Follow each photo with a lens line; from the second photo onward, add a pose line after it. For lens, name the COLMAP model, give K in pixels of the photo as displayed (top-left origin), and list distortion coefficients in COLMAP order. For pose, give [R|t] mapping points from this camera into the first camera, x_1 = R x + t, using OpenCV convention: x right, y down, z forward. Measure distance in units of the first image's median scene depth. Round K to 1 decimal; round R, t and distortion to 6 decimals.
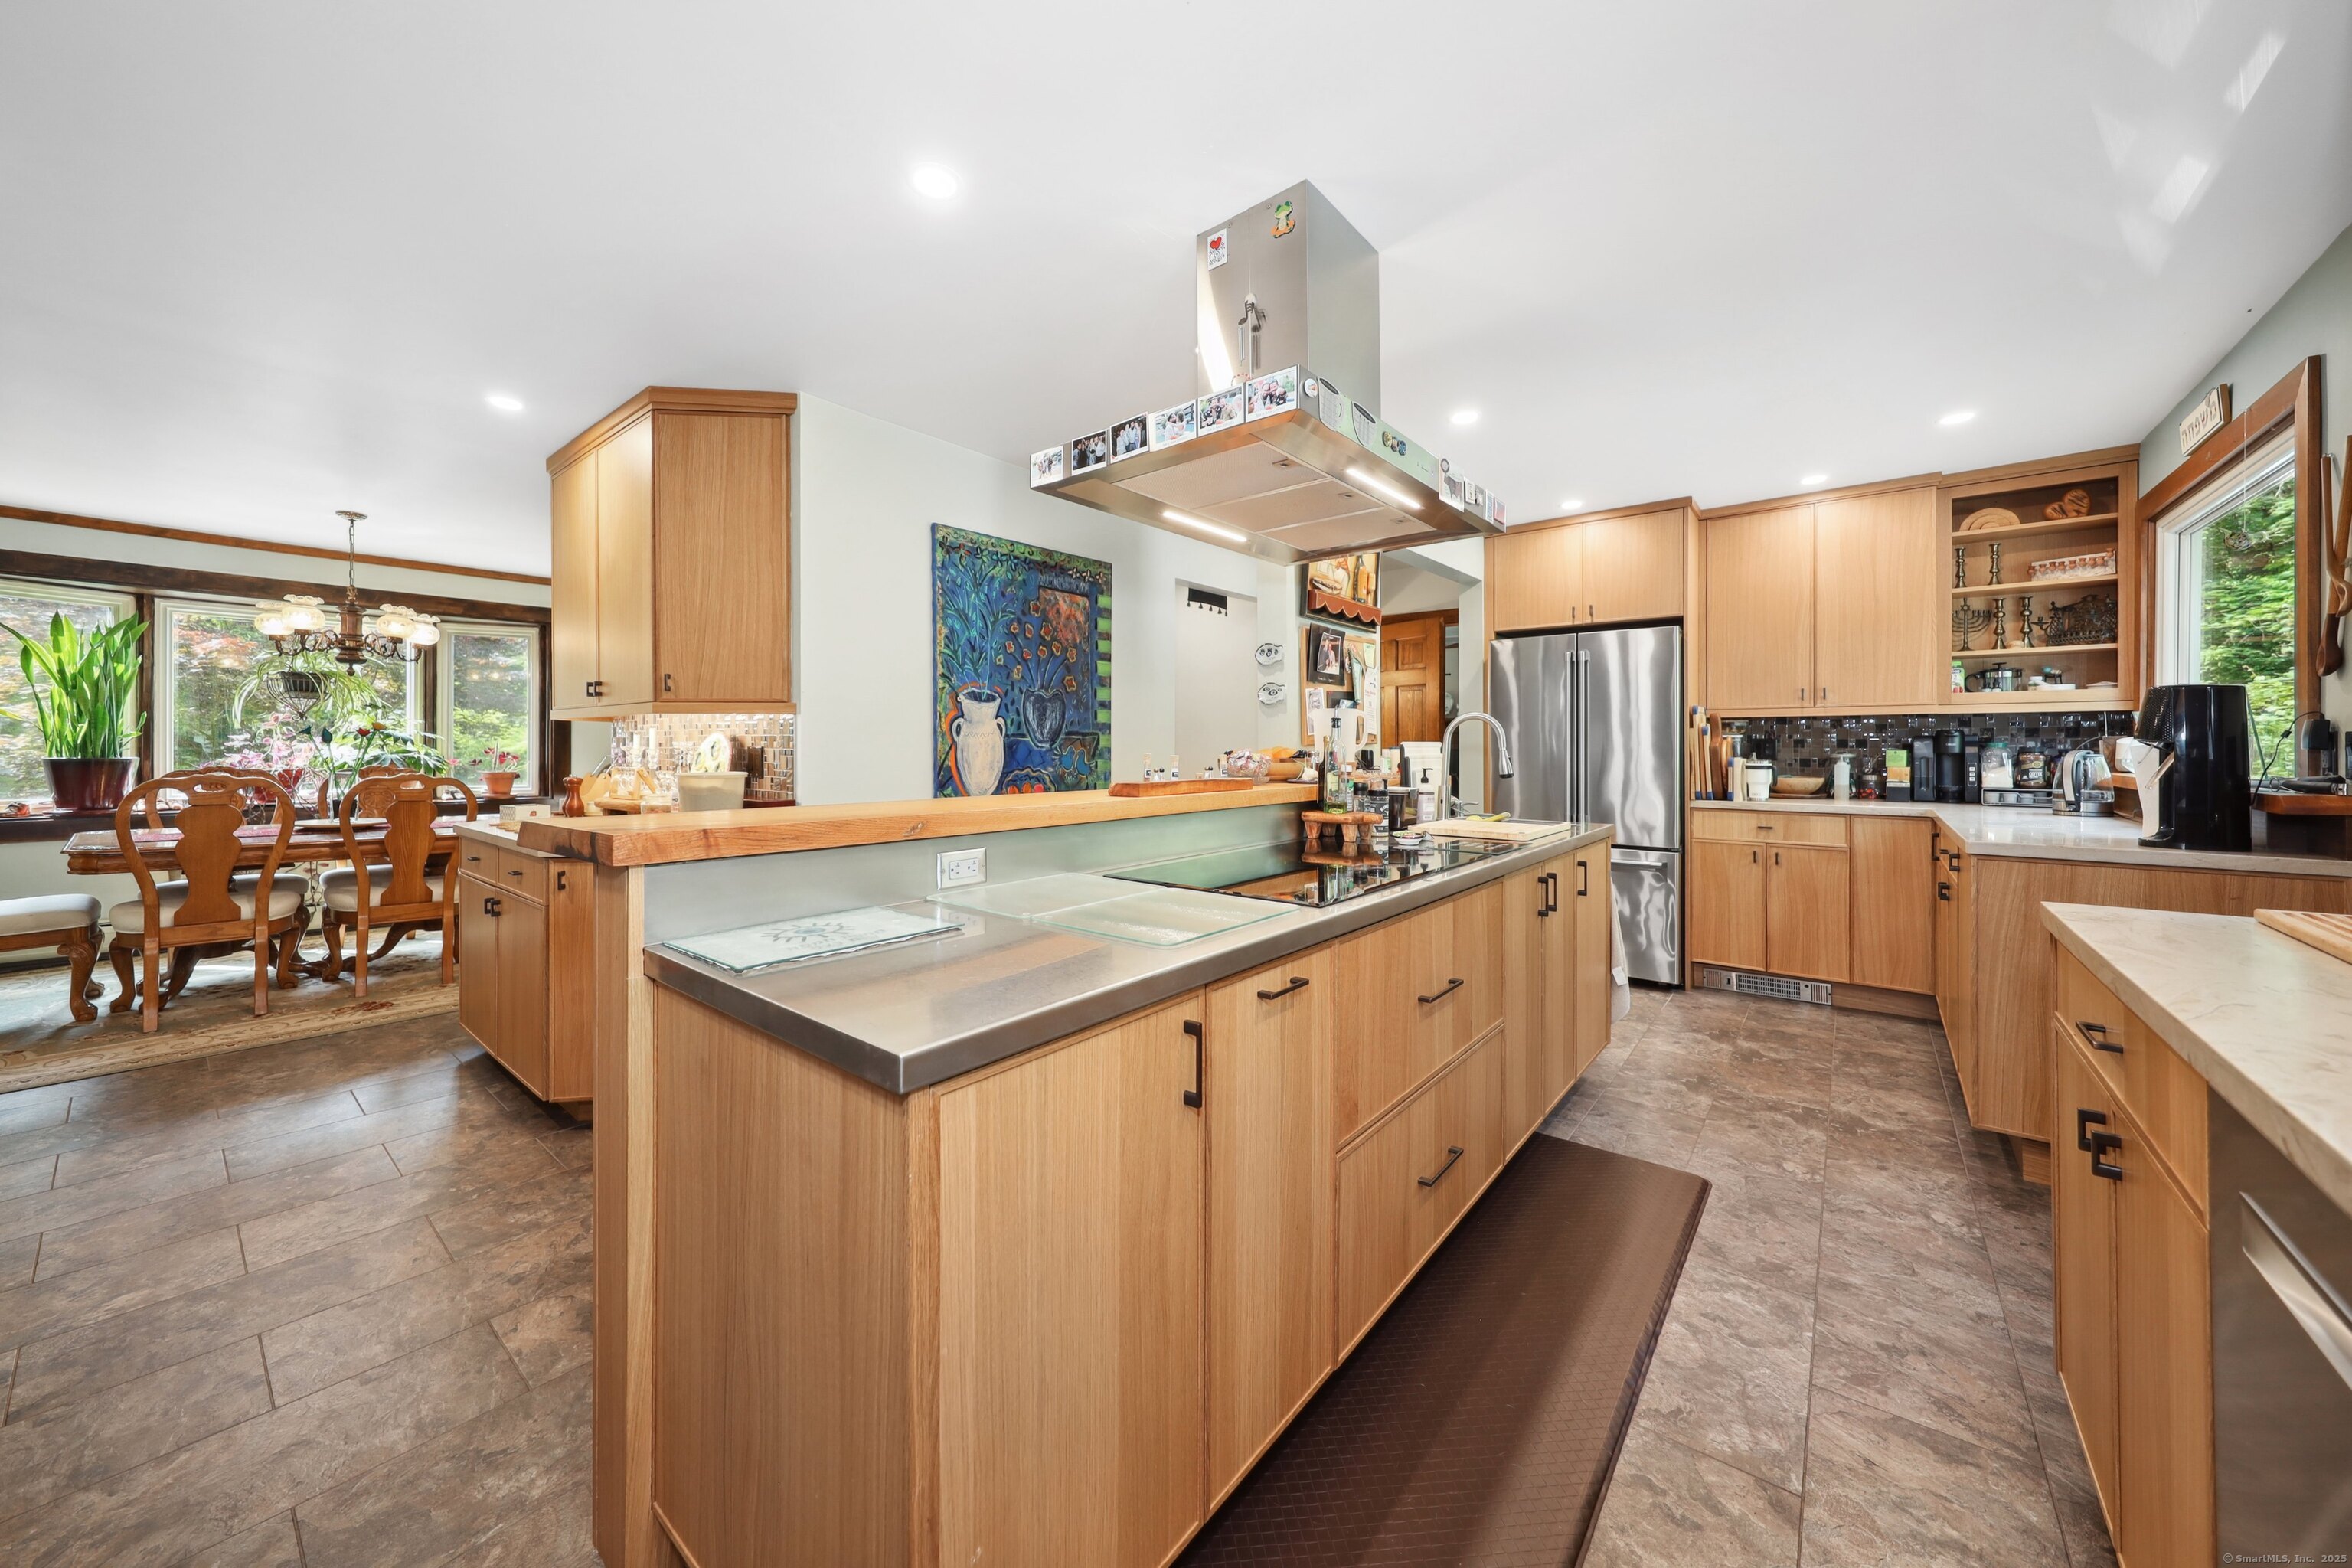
lens RADIAL K [[834.7, 0, 1169.8], [0, 834.7, 742.4], [0, 0, 1]] dist [0.001671, 0.000065]
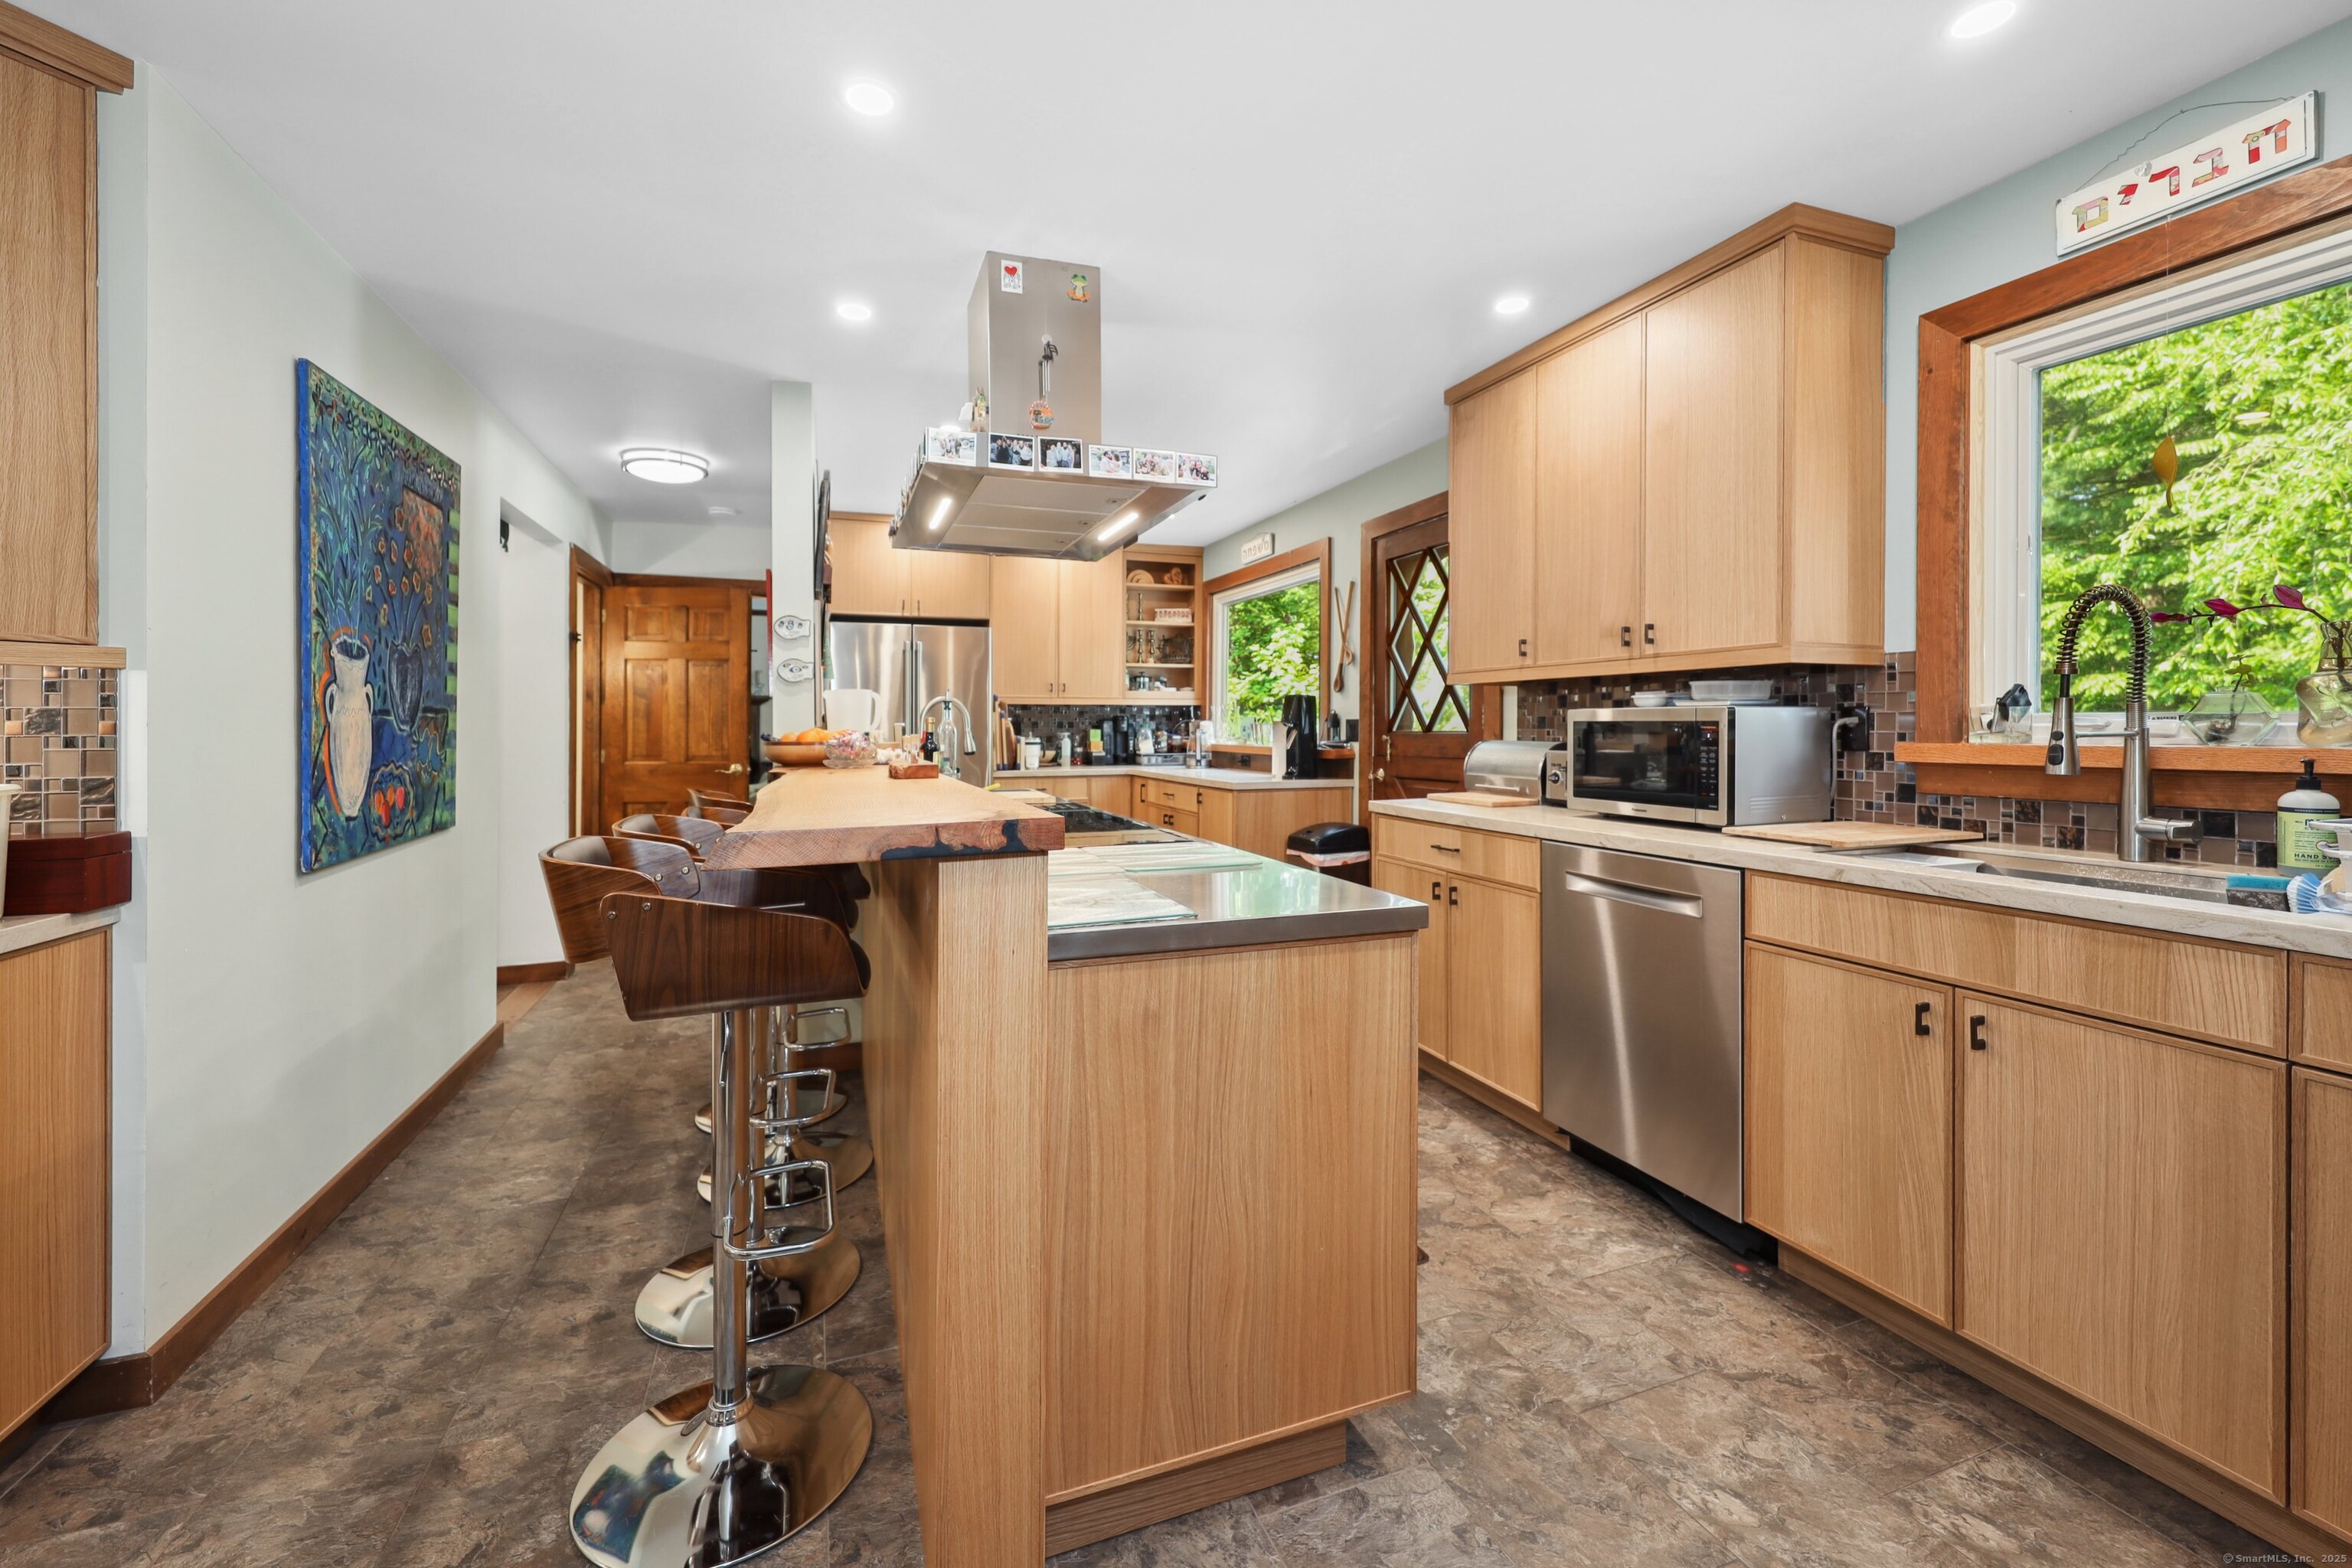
lens RADIAL K [[943.4, 0, 1162.5], [0, 943.4, 725.6], [0, 0, 1]] dist [0.001485, -0.000002]
pose [[0.503883, -0.000557, 0.863772, -0.455684], [-0.001156, 0.999998, 0.001320, 0.000243], [-0.863771, -0.001664, 0.503882, 0.098671]]
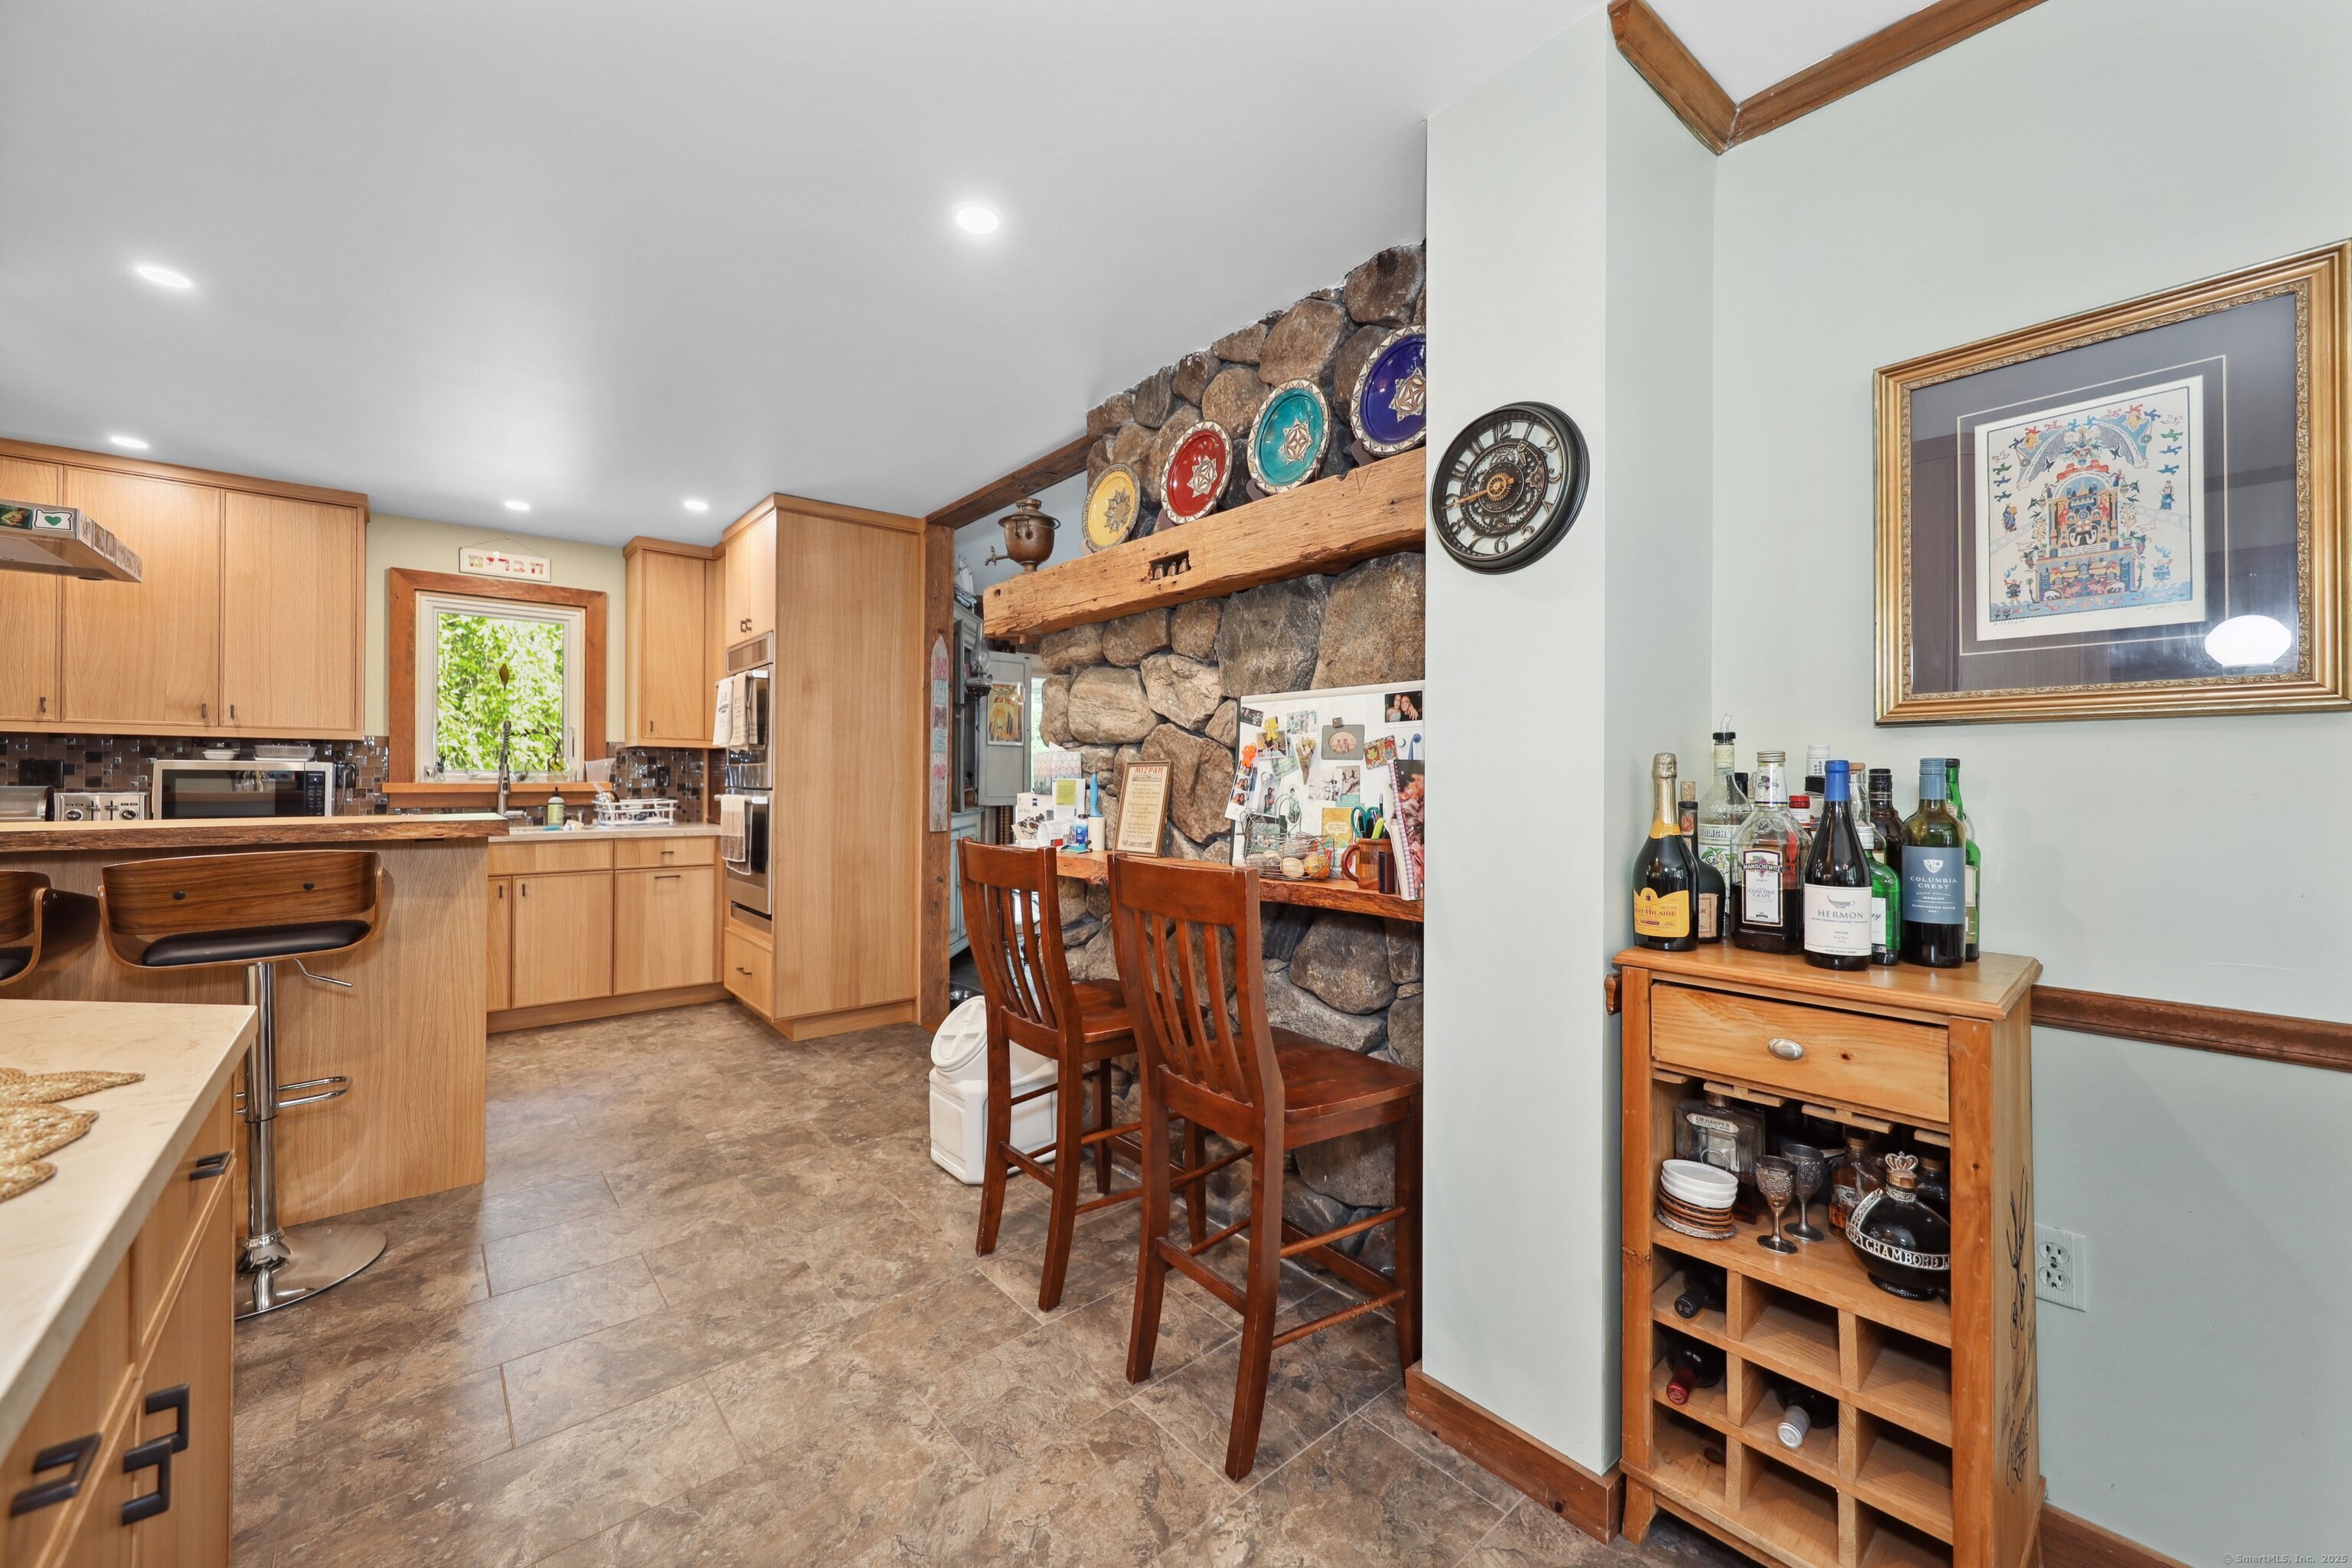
lens RADIAL K [[877.6, 0, 1147.4], [0, 877.6, 775.7], [0, 0, 1]] dist [-0.000991, -0.000343]
pose [[-0.982062, -0.006138, 0.188458, -0.827443], [-0.007787, 0.999938, -0.008008, 0.003414], [-0.188397, -0.009332, -0.982049, 0.866229]]
